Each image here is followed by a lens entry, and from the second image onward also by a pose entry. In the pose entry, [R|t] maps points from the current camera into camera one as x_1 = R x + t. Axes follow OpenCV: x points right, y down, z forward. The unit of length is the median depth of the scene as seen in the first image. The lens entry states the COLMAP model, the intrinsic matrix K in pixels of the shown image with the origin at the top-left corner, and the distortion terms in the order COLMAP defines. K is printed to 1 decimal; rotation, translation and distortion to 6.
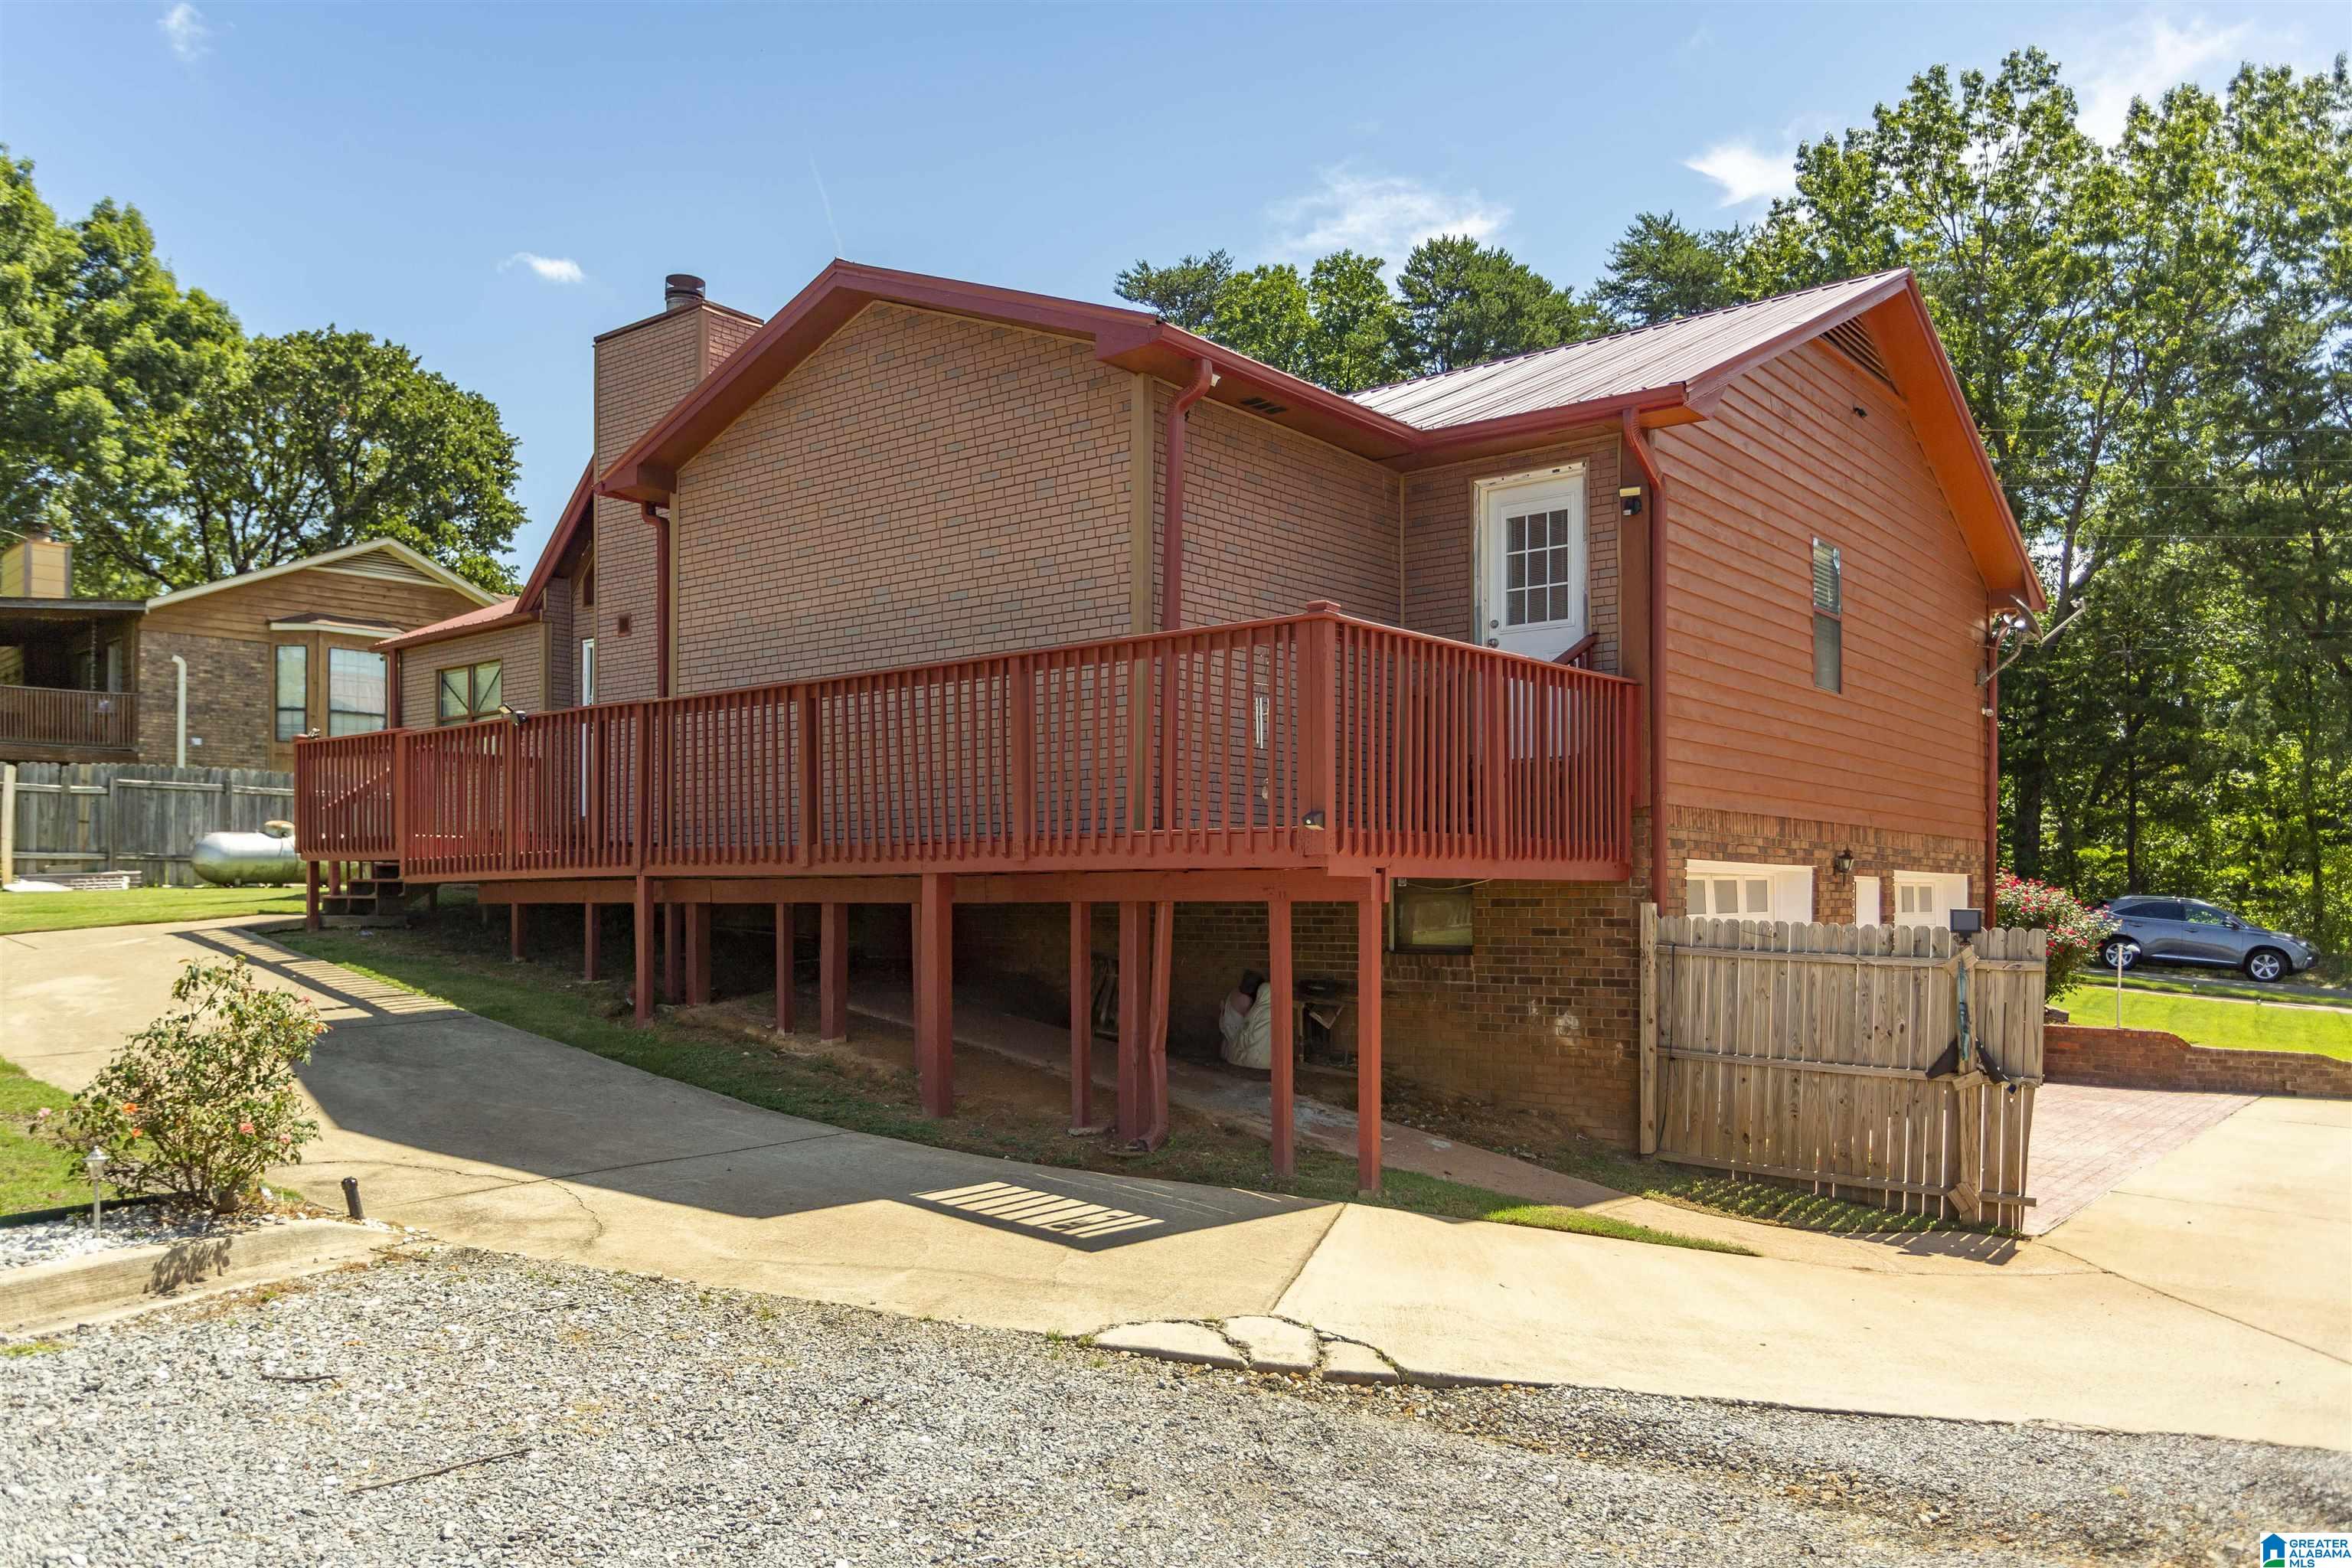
lens RADIAL K [[1747.3, 0, 1135.3], [0, 1747.3, 901.5], [0, 0, 1]] dist [-0.006529, 0.006050]
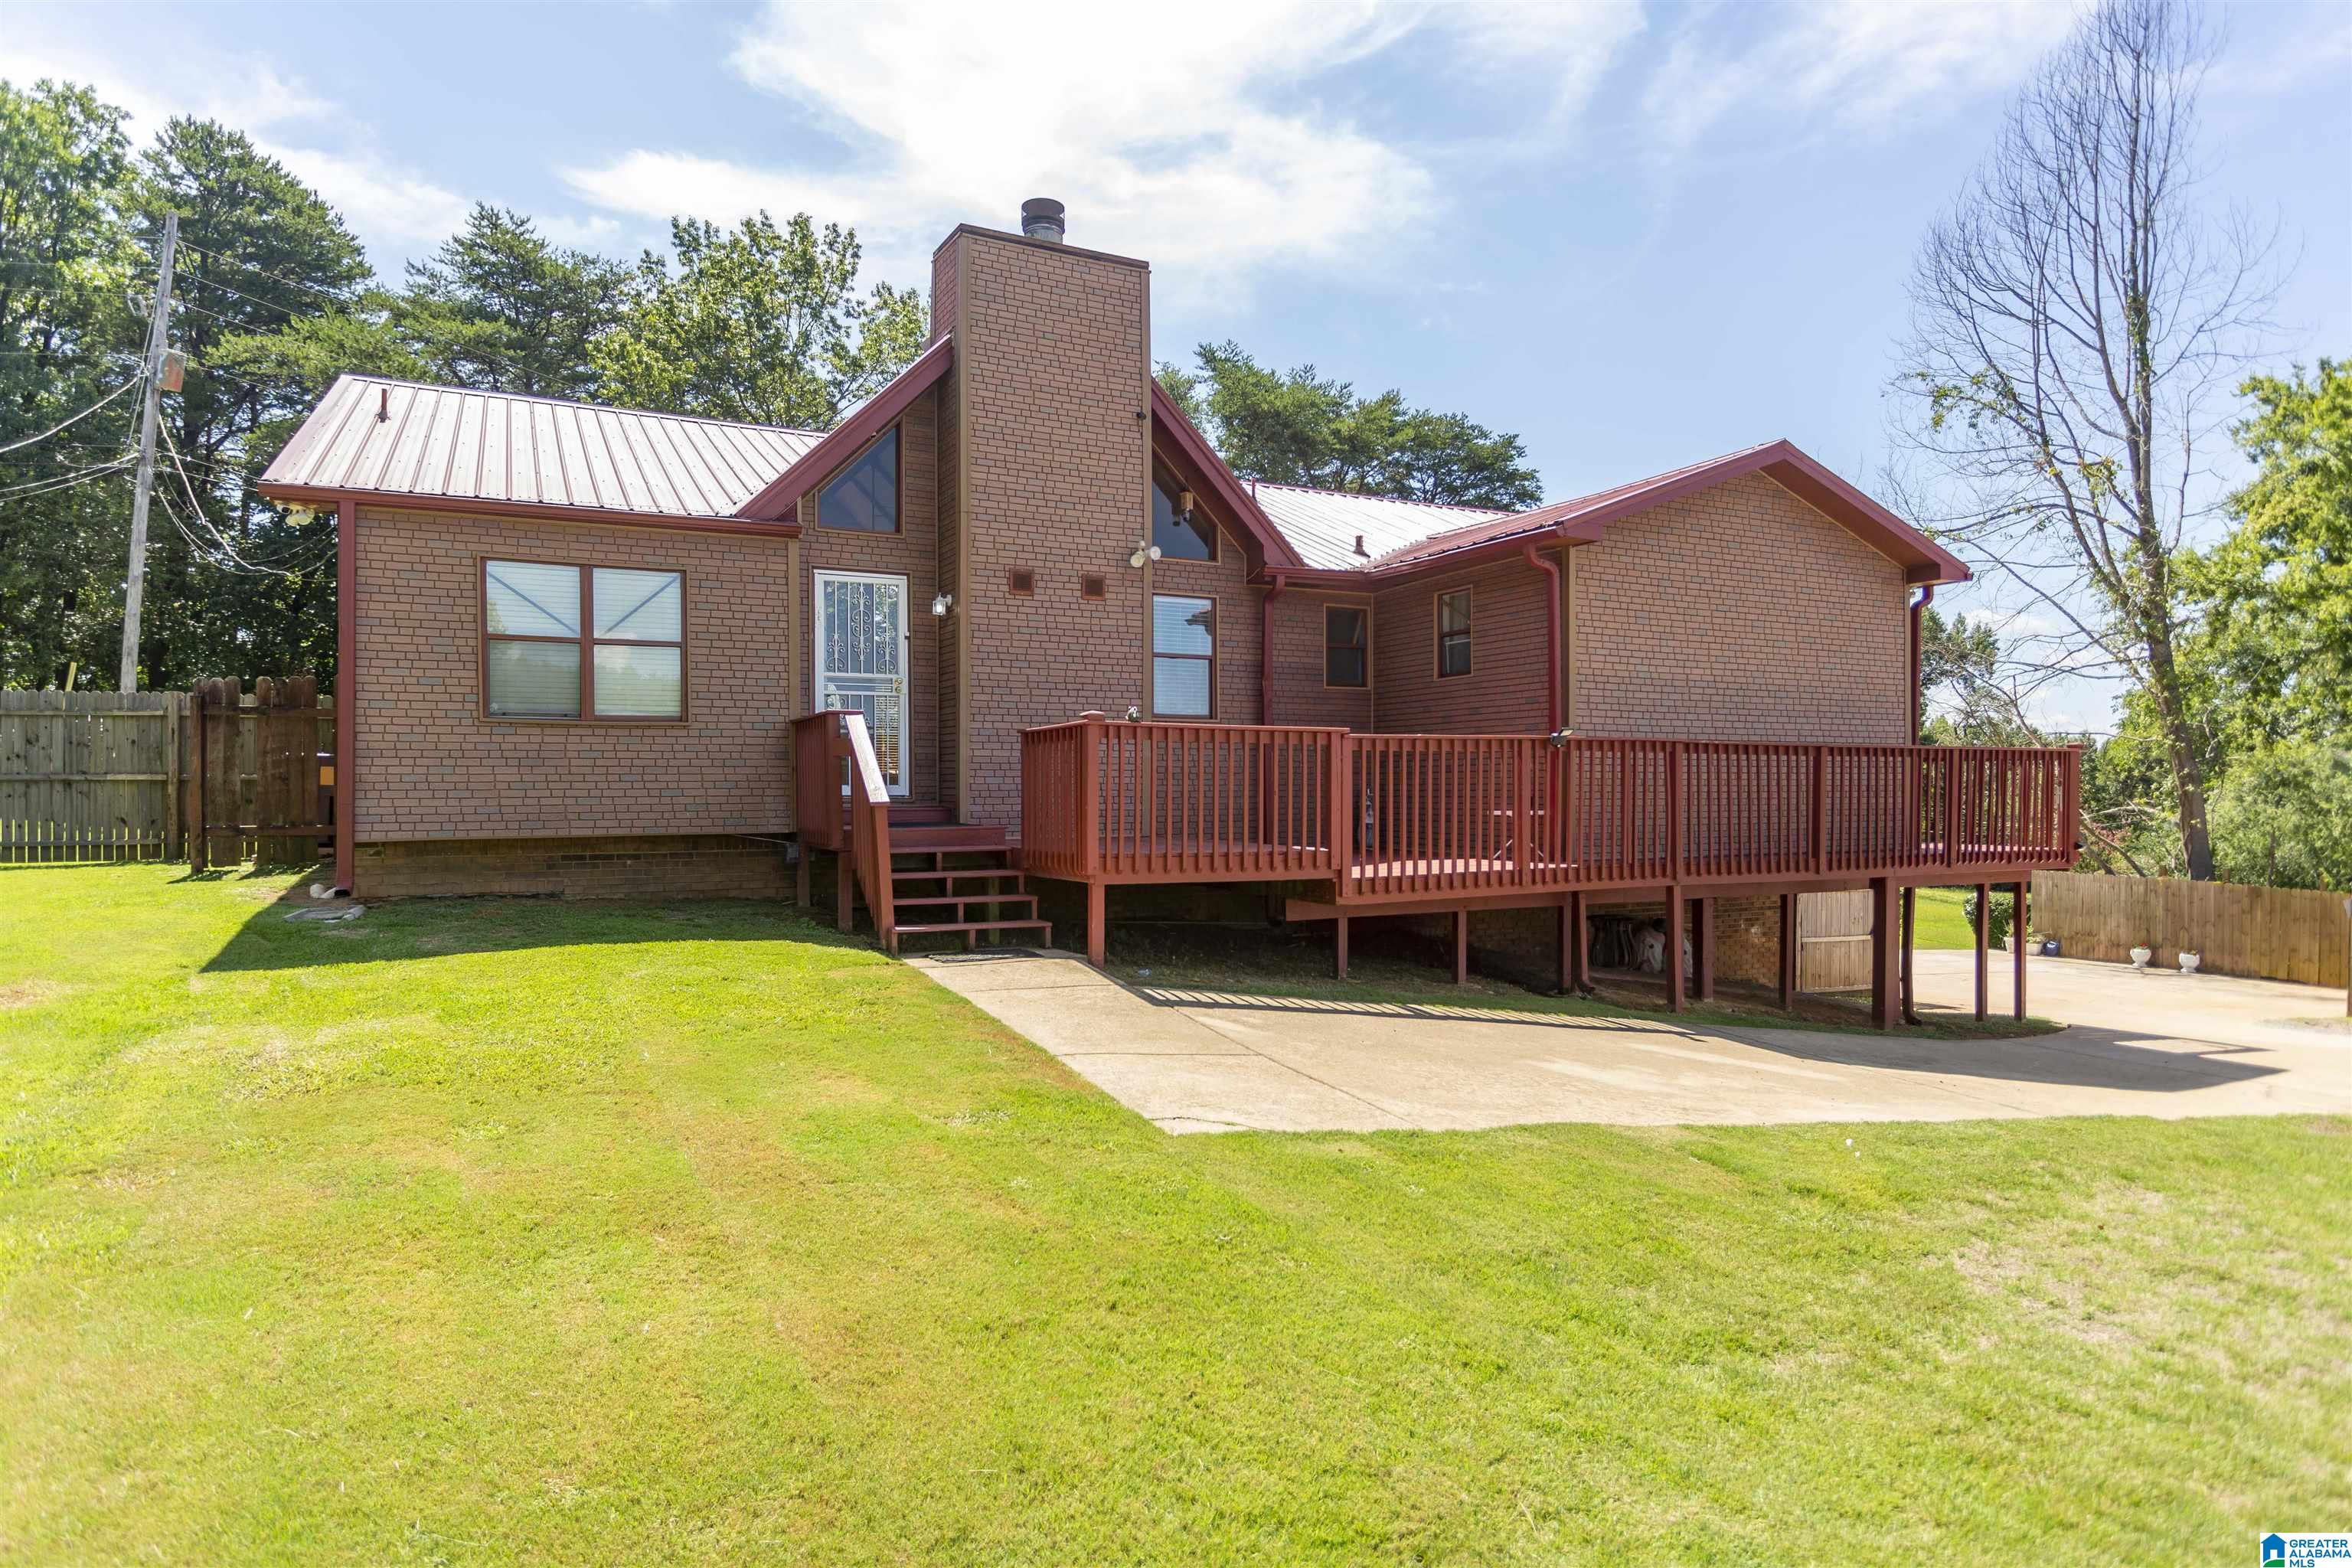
lens RADIAL K [[1406.5, 0, 1176.0], [0, 1406.5, 784.0], [0, 0, 1]] dist [-0.005630, -0.000051]
pose [[0.362531, 0.005734, 0.931954, -0.659890], [0.001209, 0.999977, -0.006623, -0.039529], [-0.931971, 0.003528, 0.362516, 0.490988]]
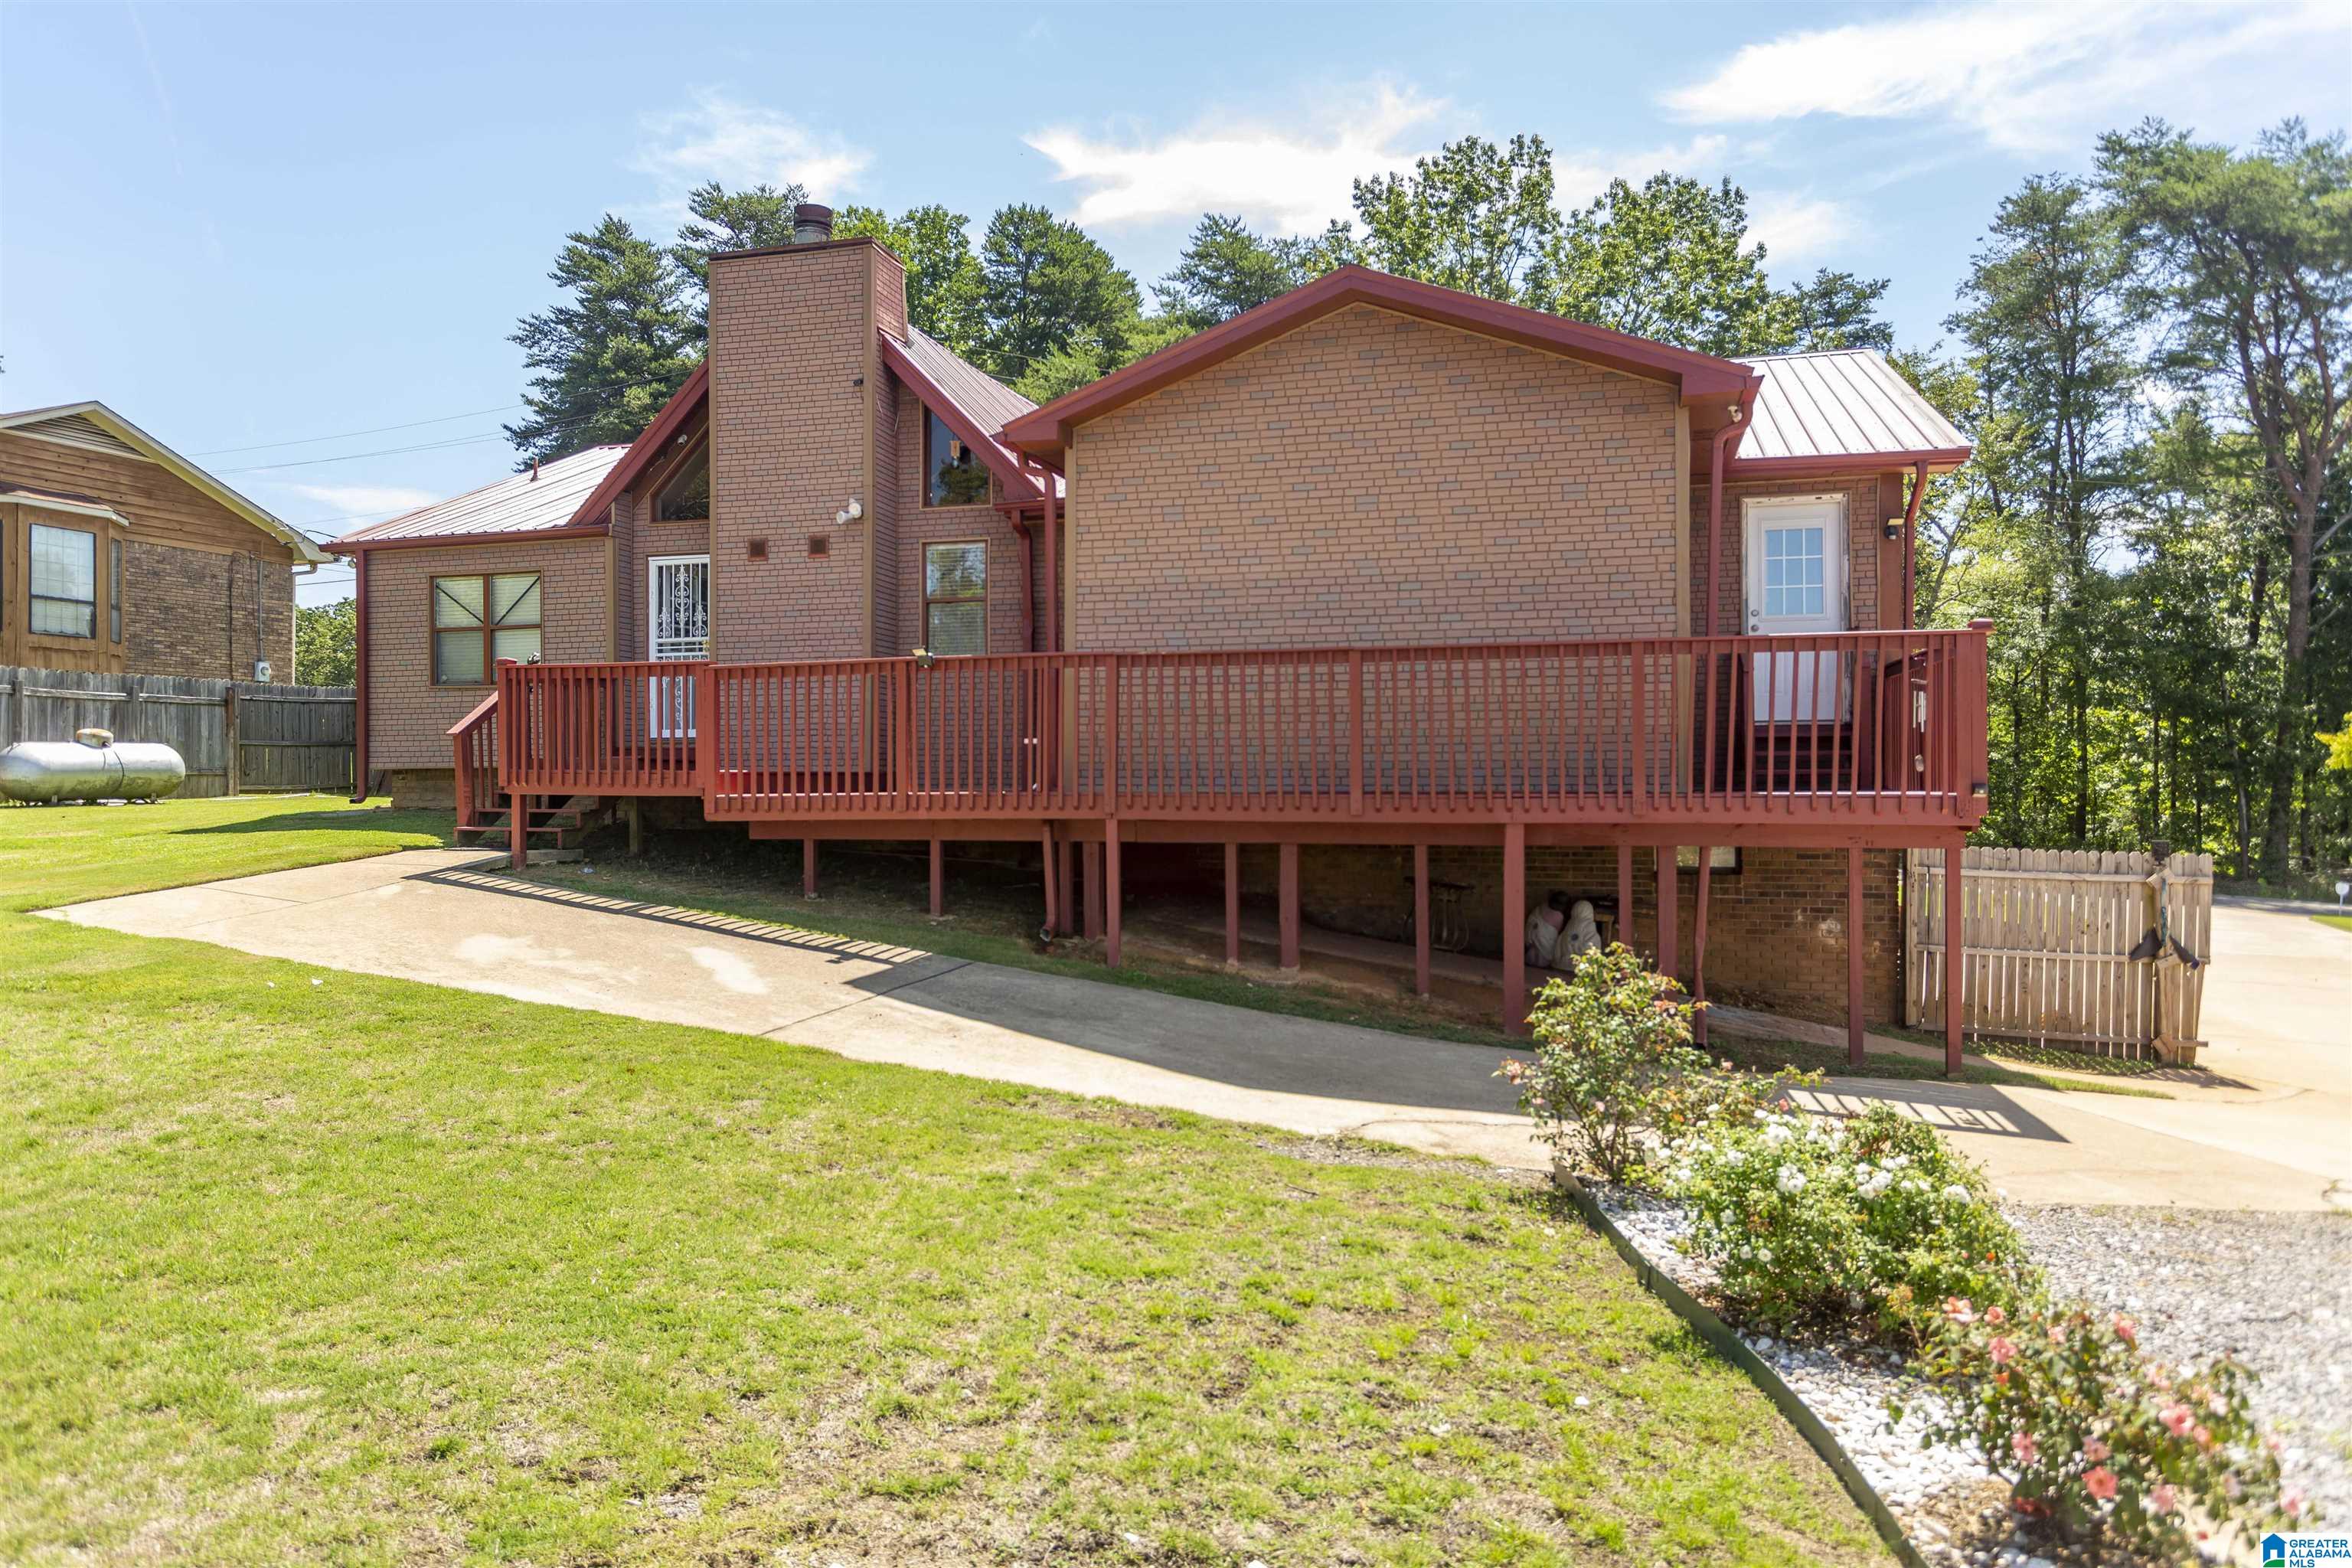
lens RADIAL K [[1580.7, 0, 1131.0], [0, 1580.7, 787.3], [0, 0, 1]] dist [-0.003663, 0.004822]
pose [[0.916625, -0.004973, 0.399716, -0.334003], [0.002720, 0.999977, 0.006203, -0.020489], [-0.399738, -0.004599, 0.916618, 0.065492]]
